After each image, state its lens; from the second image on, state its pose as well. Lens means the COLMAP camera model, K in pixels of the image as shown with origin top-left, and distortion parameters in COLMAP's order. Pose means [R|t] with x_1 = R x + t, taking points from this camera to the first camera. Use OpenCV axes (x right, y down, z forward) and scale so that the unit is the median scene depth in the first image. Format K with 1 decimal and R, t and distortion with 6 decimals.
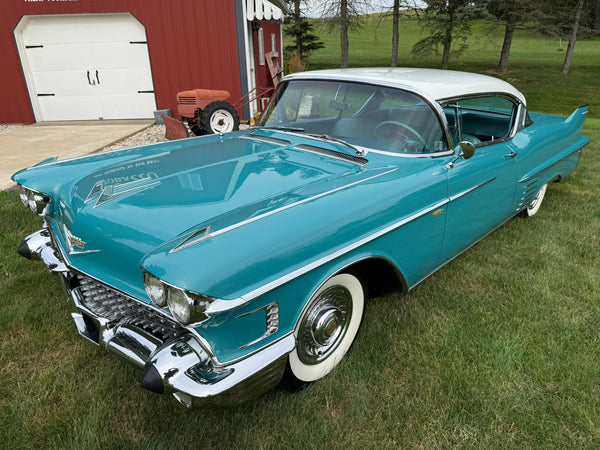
lens RADIAL K [[429.2, 0, 300.0], [0, 429.2, 225.0], [0, 0, 1]] dist [-0.005313, -0.006230]
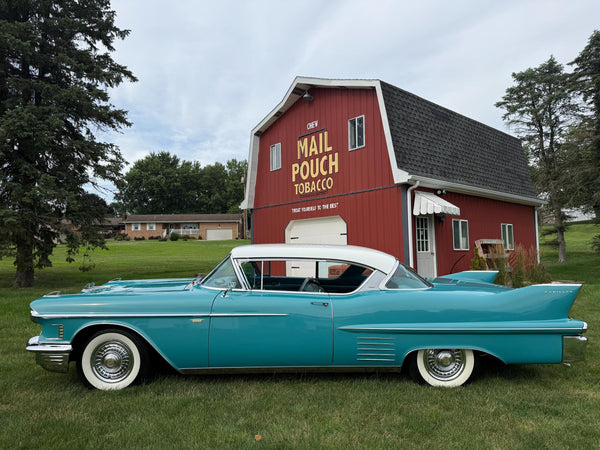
lens RADIAL K [[418.2, 0, 302.1], [0, 418.2, 226.5], [0, 0, 1]] dist [0.091521, -0.133677]
pose [[0.696217, -0.041993, -0.716602, 1.431383], [-0.258590, 0.916591, -0.304946, 0.024730], [0.669637, 0.397615, 0.627287, 0.075014]]
